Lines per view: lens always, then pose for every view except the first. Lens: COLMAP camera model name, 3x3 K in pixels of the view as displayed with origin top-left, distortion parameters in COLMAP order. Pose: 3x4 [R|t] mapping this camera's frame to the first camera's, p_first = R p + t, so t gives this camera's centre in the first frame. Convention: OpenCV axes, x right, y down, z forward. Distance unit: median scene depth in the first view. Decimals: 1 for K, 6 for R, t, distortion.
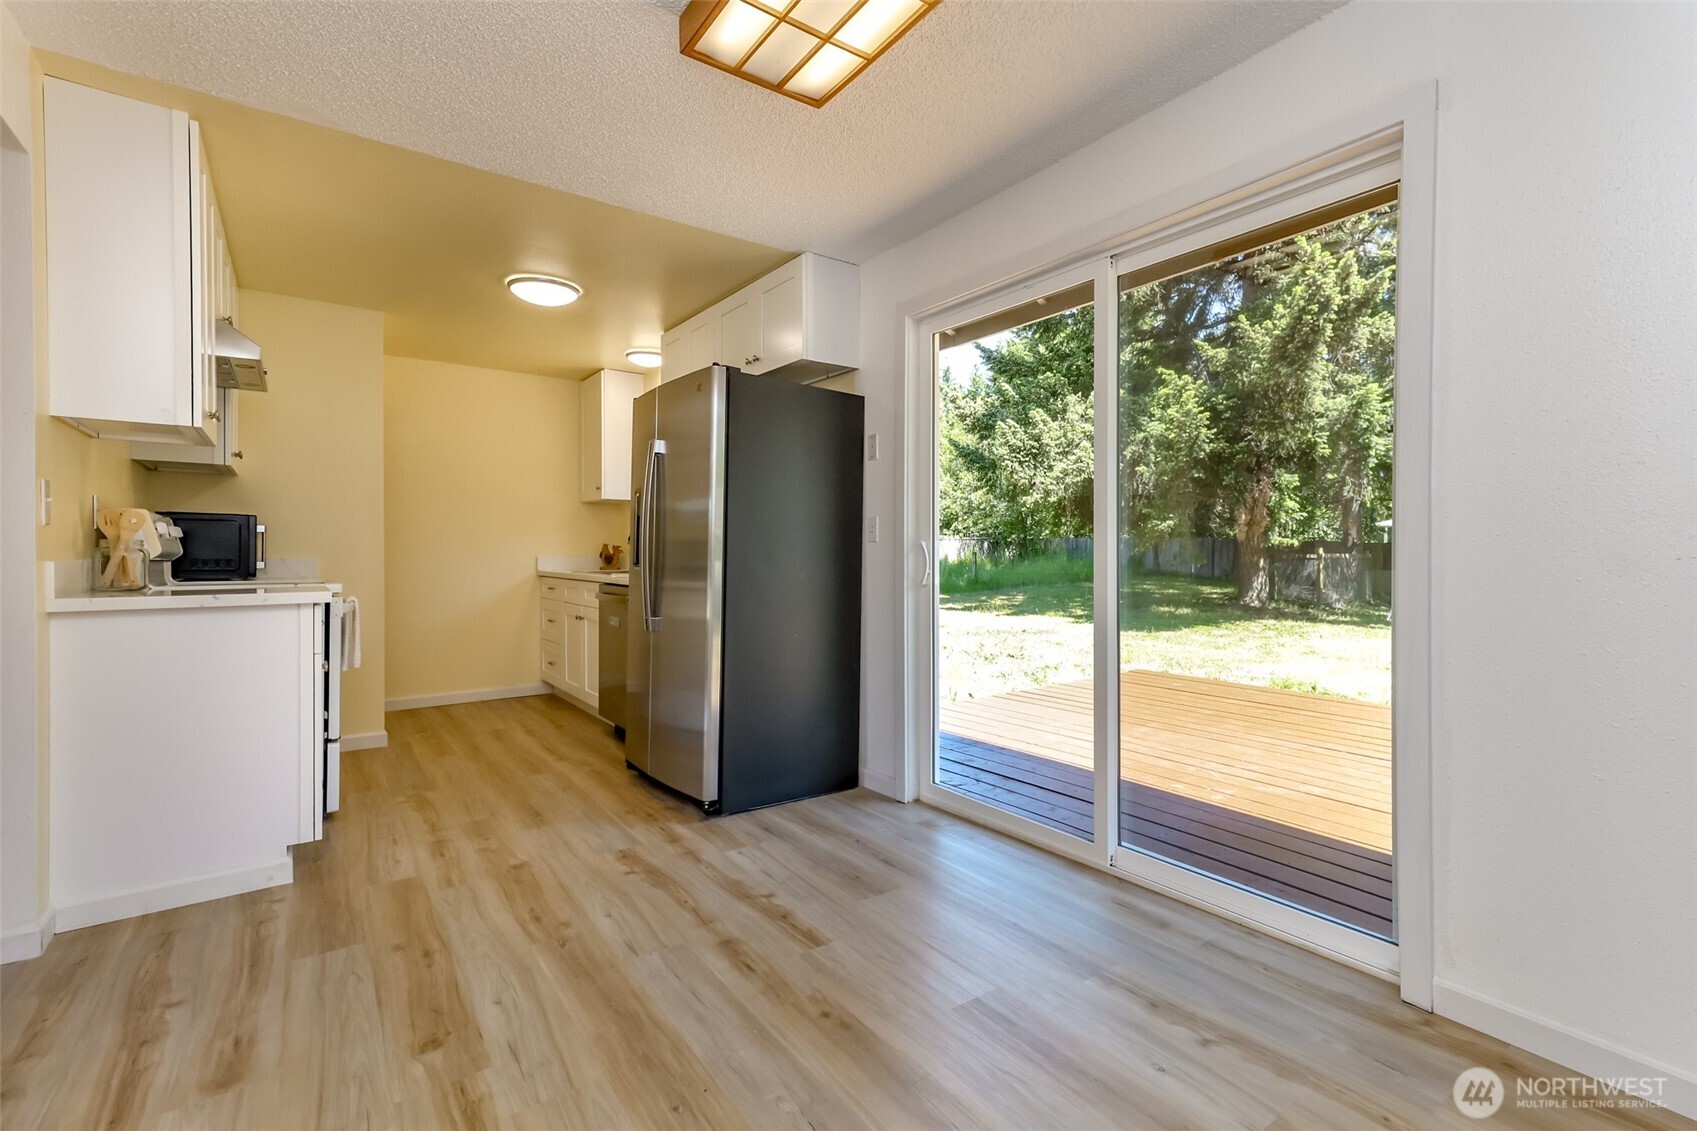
lens RADIAL K [[760.3, 0, 864.4], [0, 760.3, 559.3], [0, 0, 1]] dist [0.015625, -0.000787]
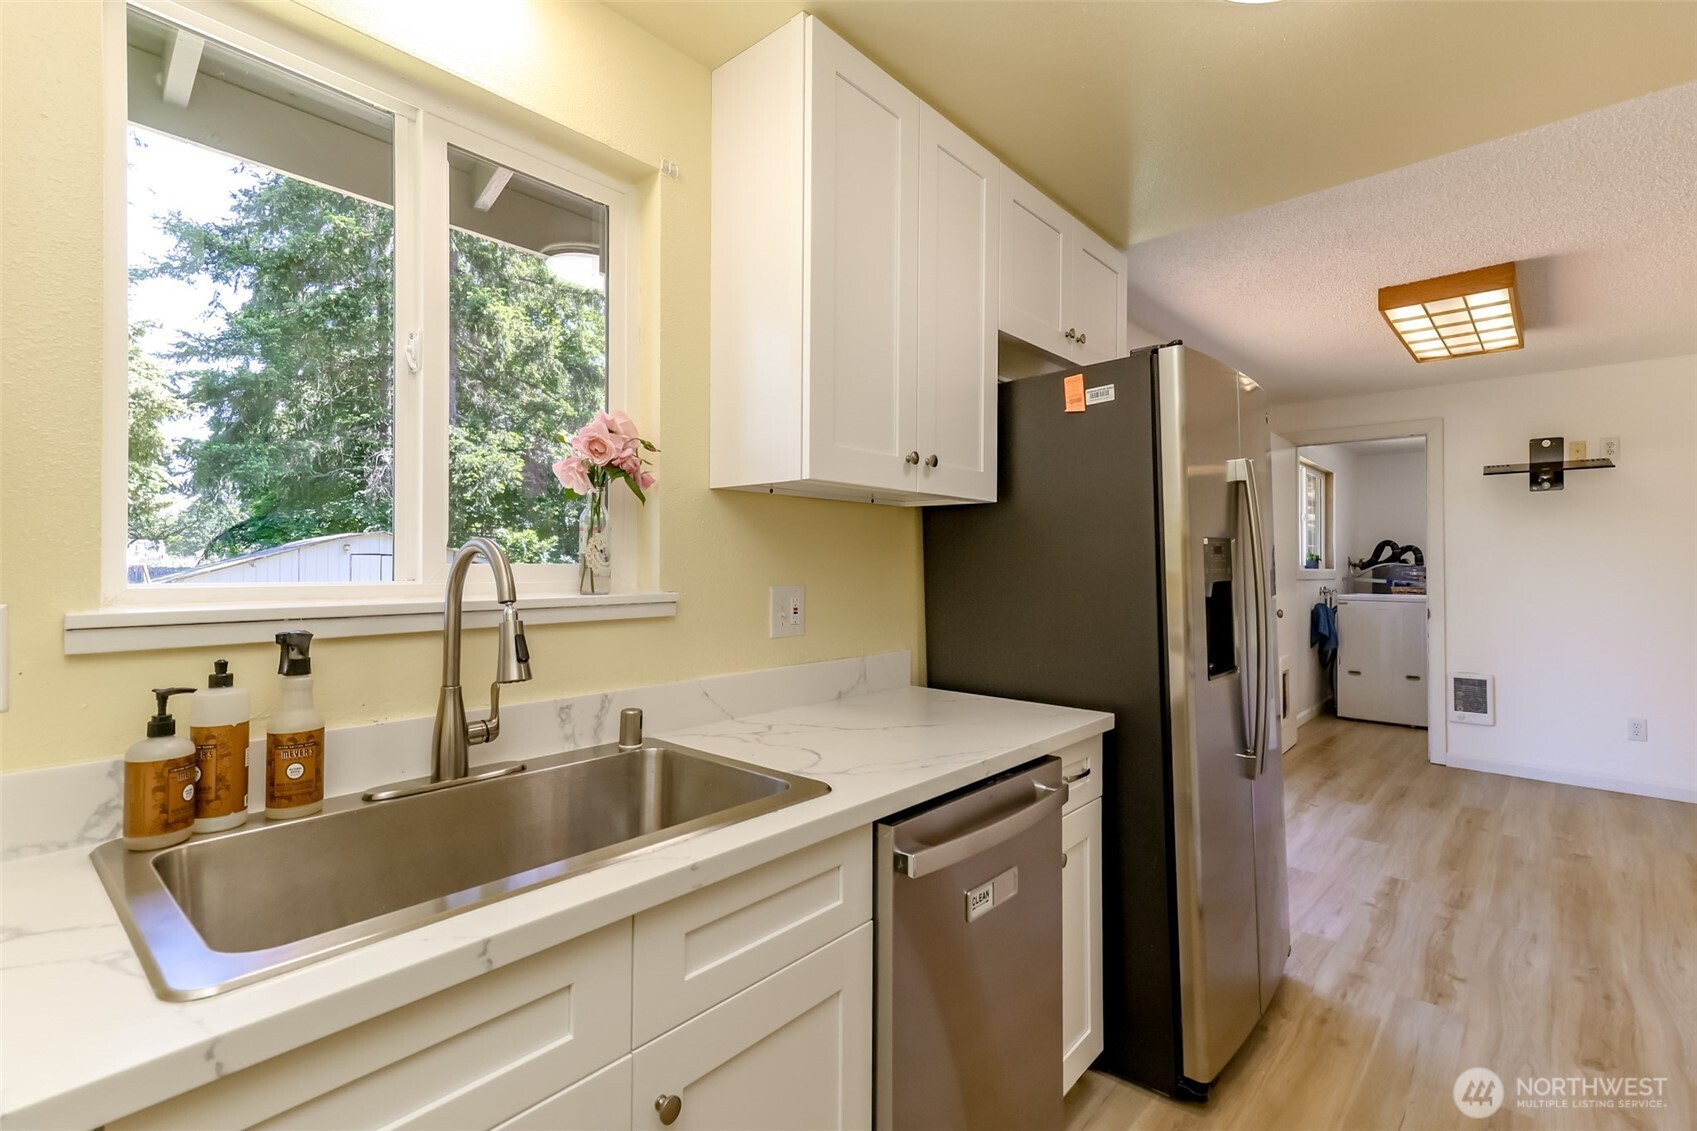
lens RADIAL K [[762.5, 0, 854.2], [0, 762.5, 556.2], [0, 0, 1]] dist [0.016211, -0.000288]
pose [[-0.198462, 0.011813, 0.980037, -1.104676], [0.014930, 0.999848, -0.009028, -0.107587], [-0.979995, 0.012840, -0.198608, 1.927673]]
